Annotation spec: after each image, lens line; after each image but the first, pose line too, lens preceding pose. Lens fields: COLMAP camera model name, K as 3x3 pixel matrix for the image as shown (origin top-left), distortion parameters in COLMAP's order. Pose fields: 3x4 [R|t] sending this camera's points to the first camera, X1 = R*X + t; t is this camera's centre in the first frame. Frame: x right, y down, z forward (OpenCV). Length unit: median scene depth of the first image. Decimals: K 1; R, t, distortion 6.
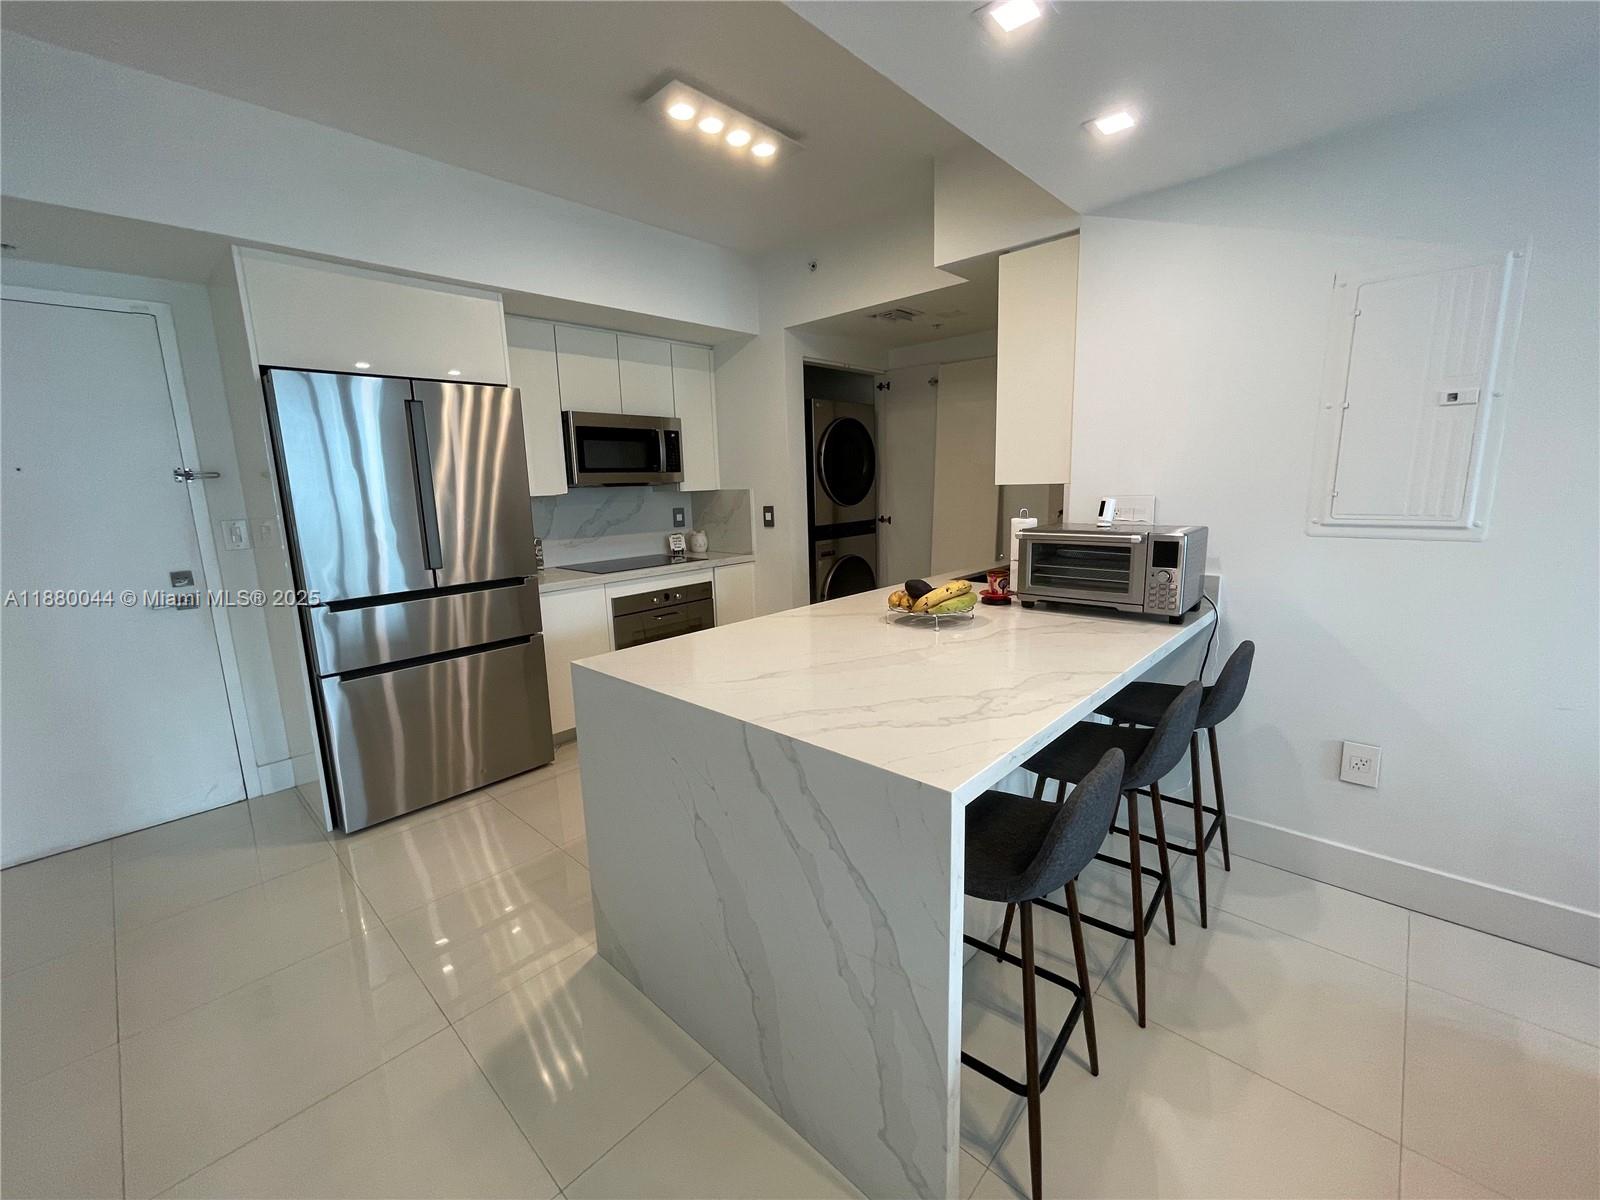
lens RADIAL K [[650.8, 0, 797.1], [0, 650.8, 595.3], [0, 0, 1]] dist [-0.007059, 0.002946]
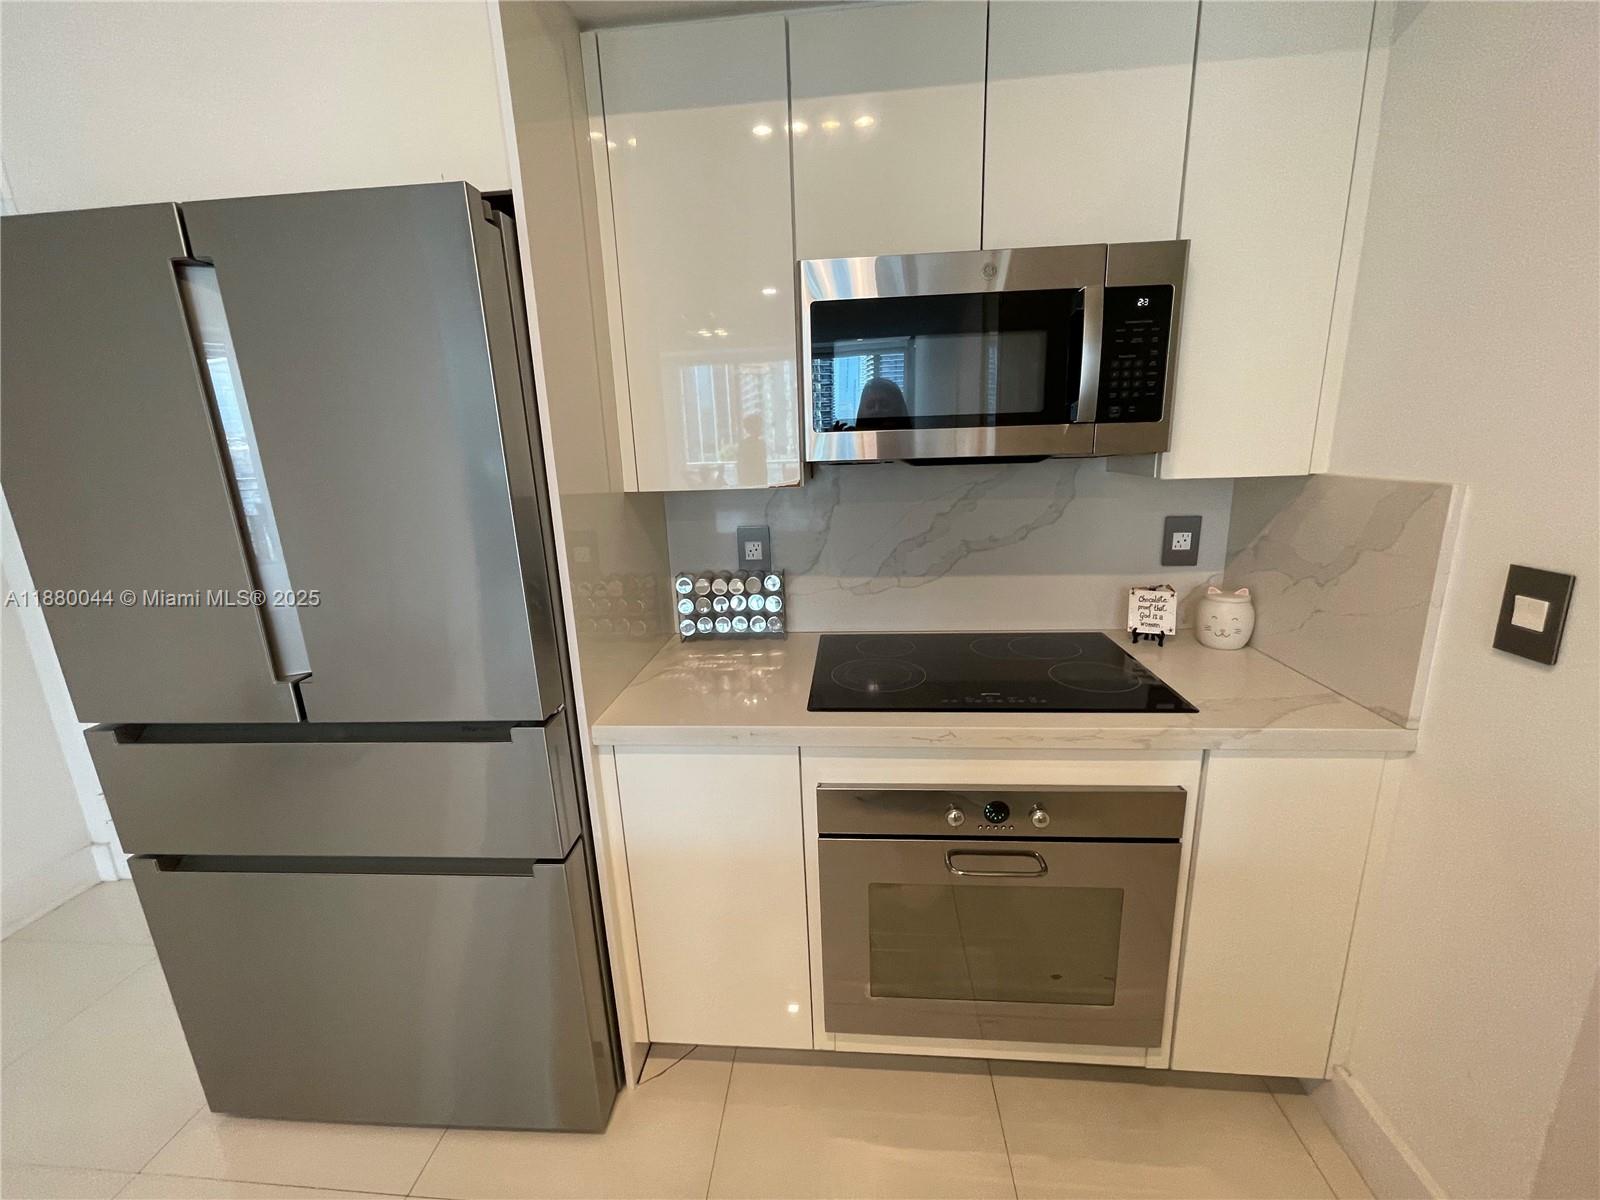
lens RADIAL K [[650.8, 0, 797.5], [0, 650.8, 596.1], [0, 0, 1]] dist [-0.007059, 0.002946]
pose [[0.621666, 0.191699, -0.759462, -0.032751], [-0.118814, 0.981448, 0.150475, -0.132424], [0.774218, -0.003311, 0.632910, 0.663607]]
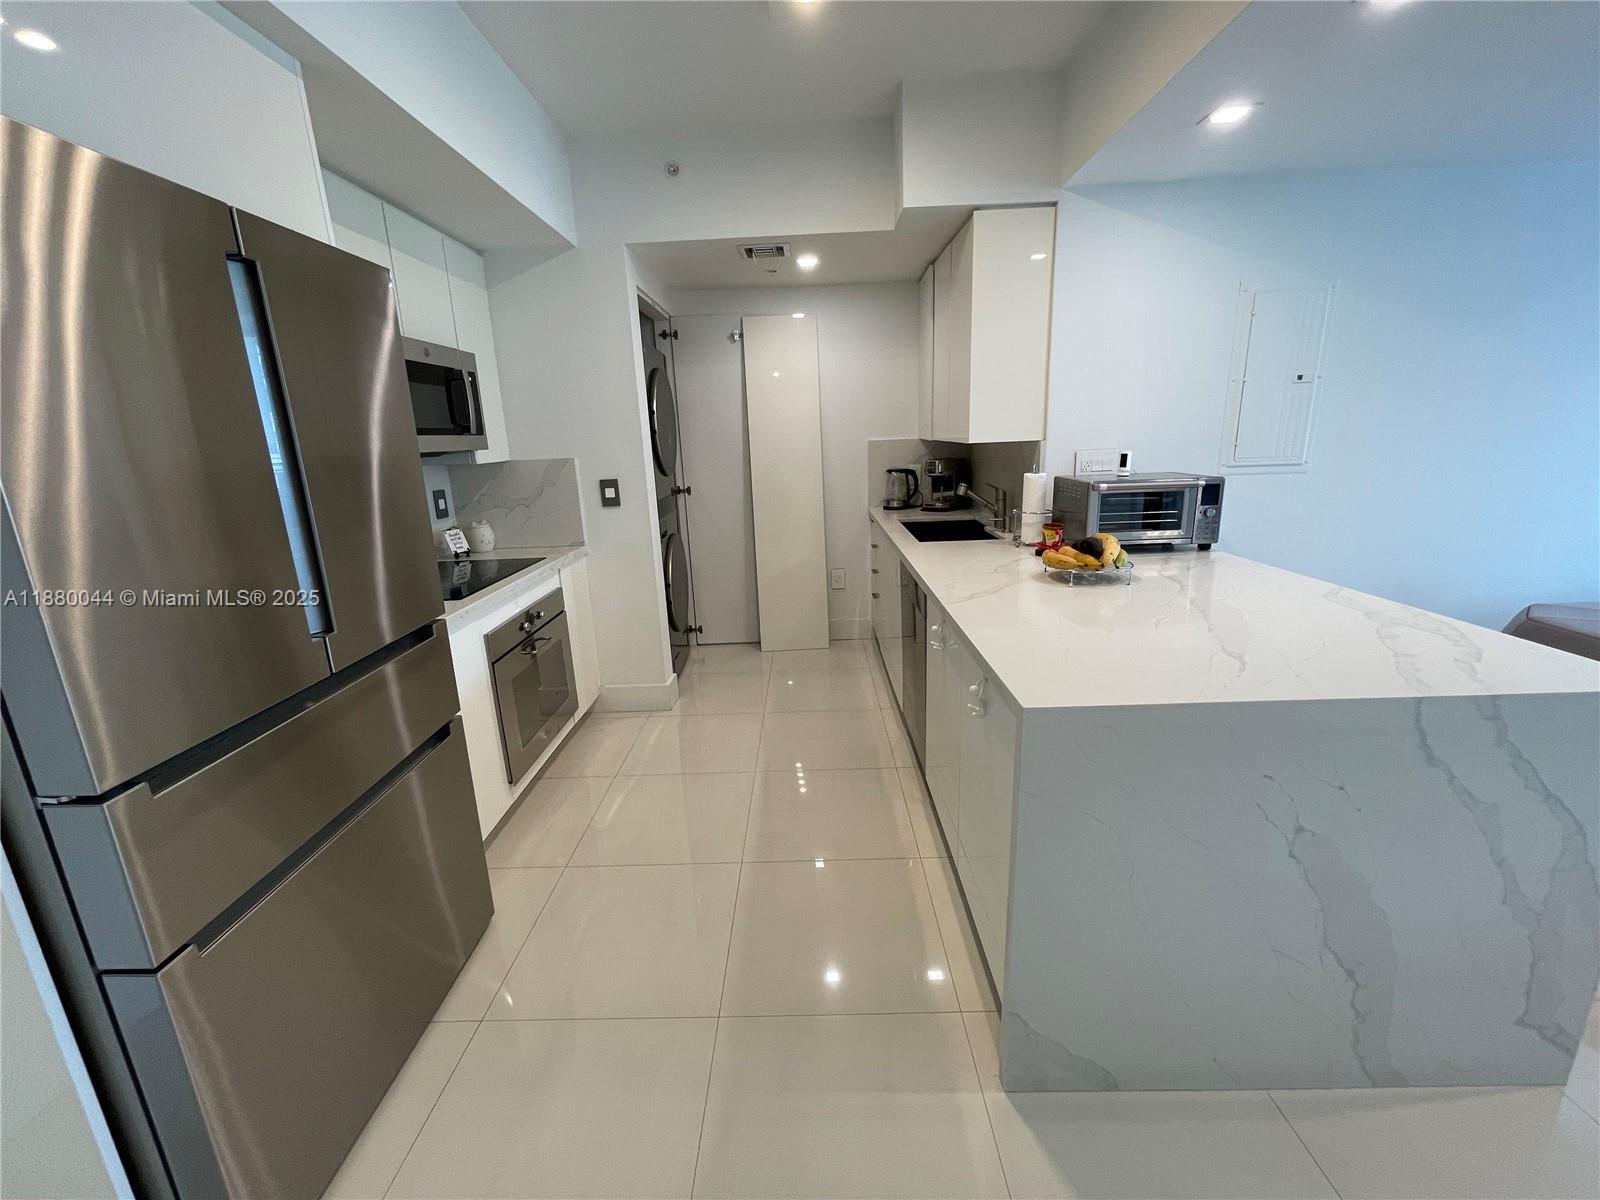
lens RADIAL K [[650.8, 0, 799.7], [0, 650.8, 593.7], [0, 0, 1]] dist [-0.007059, 0.002946]
pose [[0.737959, -0.162557, 0.654975, -0.404534], [0.134100, 0.986523, 0.093752, -0.046321], [-0.661388, 0.018647, 0.749812, 0.282750]]
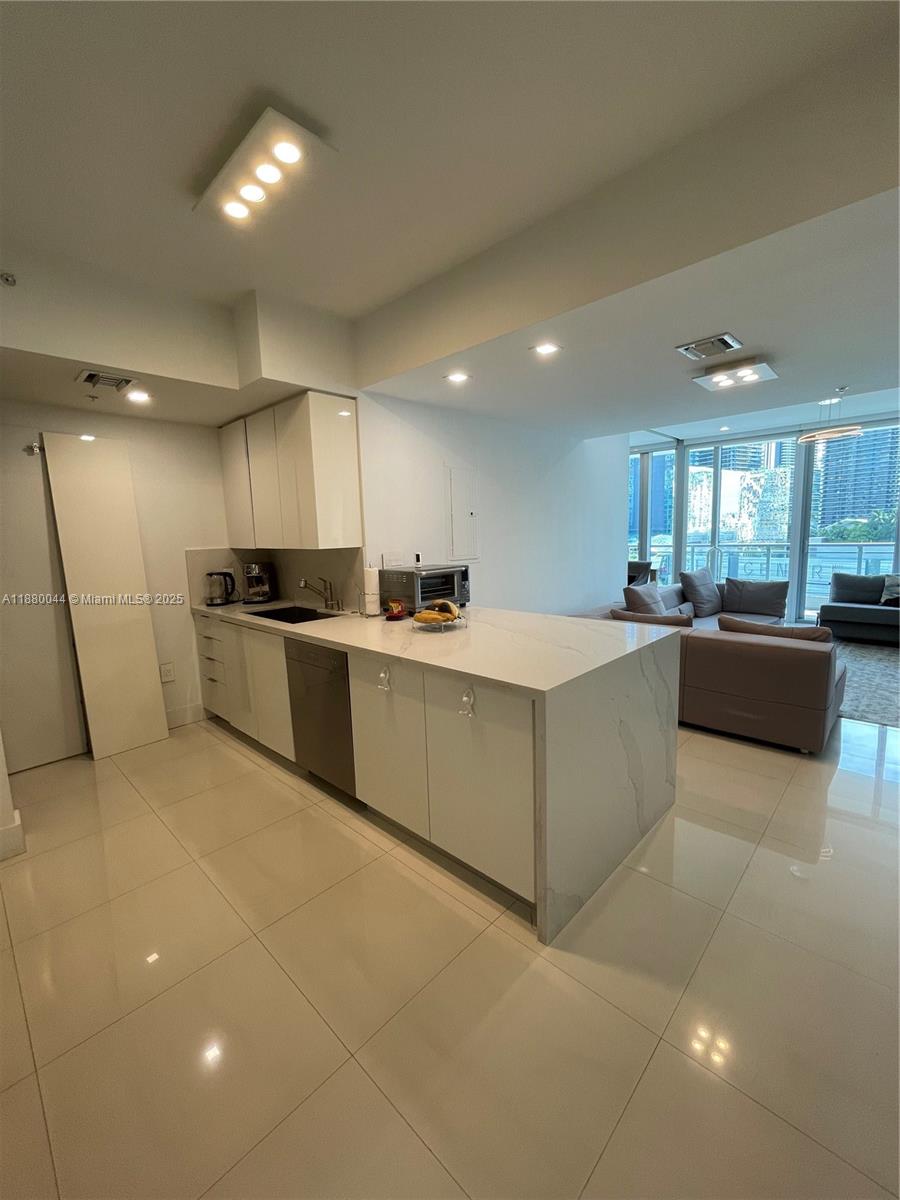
lens RADIAL K [[488.1, 0, 454.0], [0, 488.1, 596.9], [0, 0, 1]] dist [-0.007059, 0.002946]
pose [[0.006982, -0.103961, 0.994557, -0.513536], [0.204191, 0.973774, 0.100355, -0.077909], [-0.978906, 0.202379, 0.028026, 0.476877]]
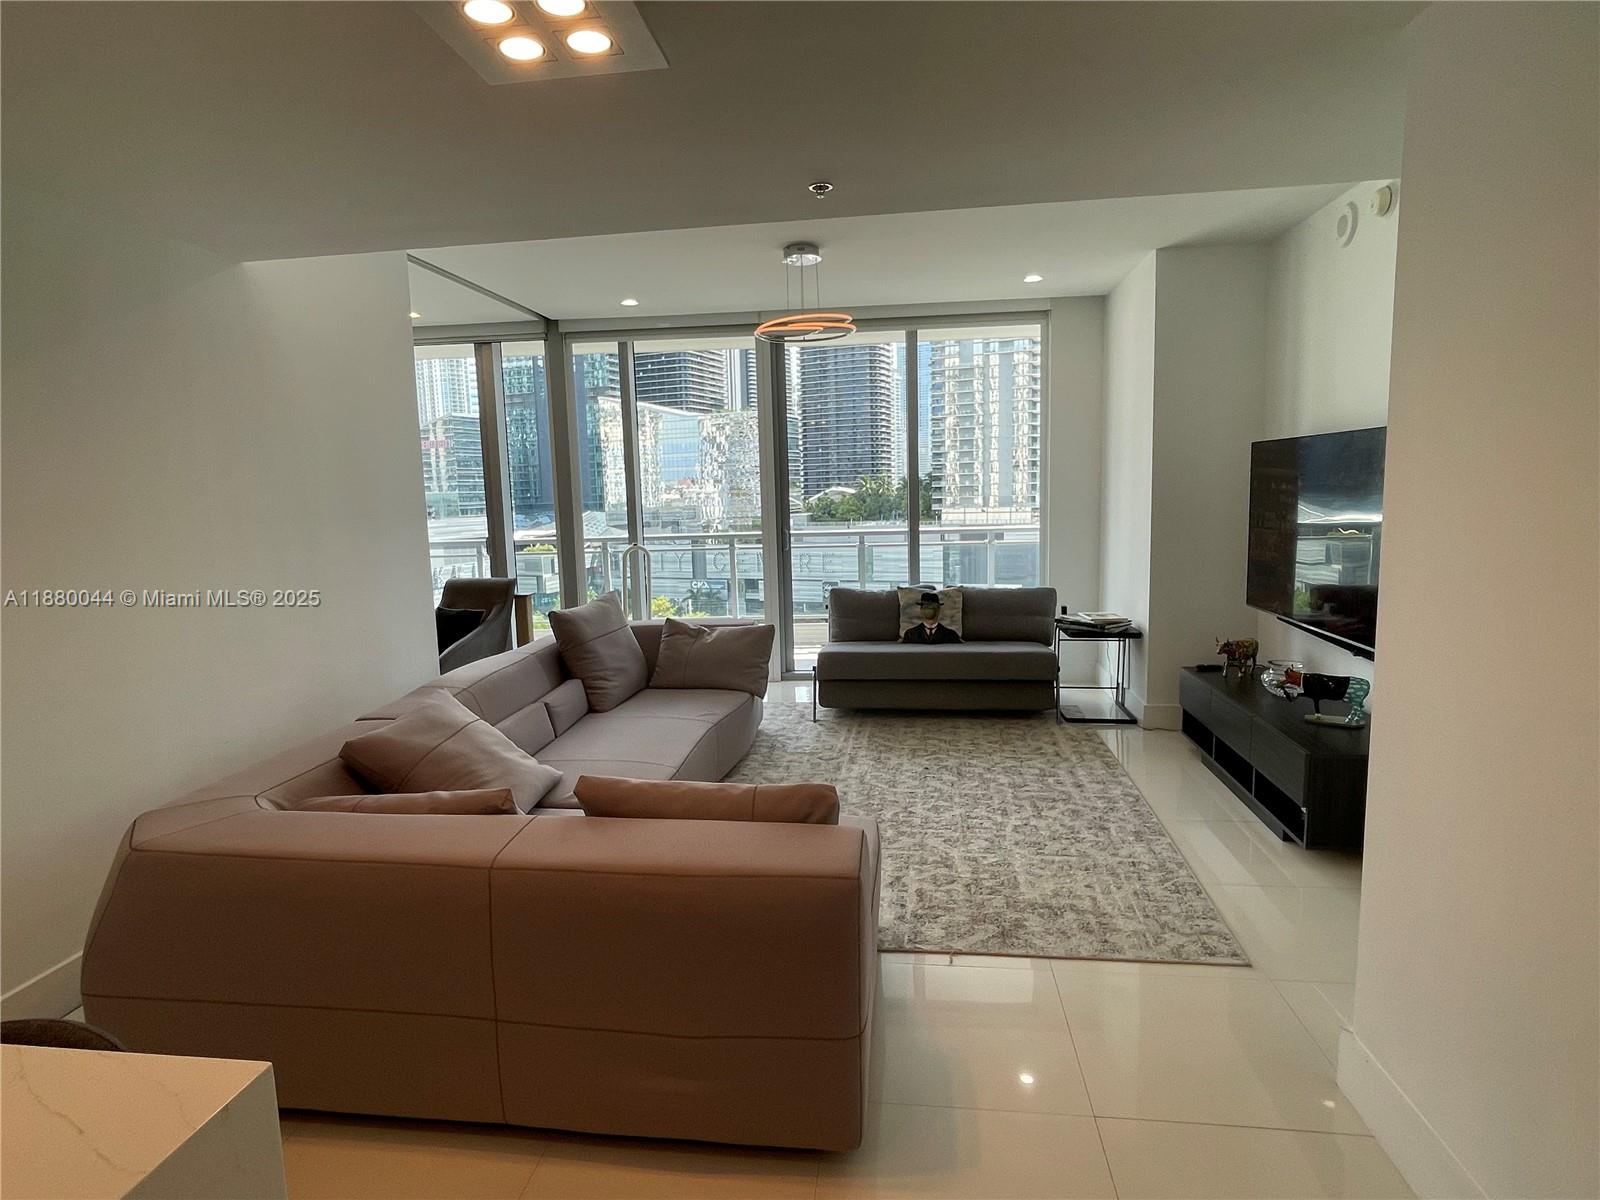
lens RADIAL K [[866.4, 0, 787.2], [0, 866.4, 592.6], [0, 0, 1]] dist [0.014854, -0.000227]
pose [[-0.576112, -0.050157, 0.815831, -0.167904], [0.187795, 0.963292, 0.191837, -0.048129], [-0.795505, 0.263729, -0.545545, 0.224354]]
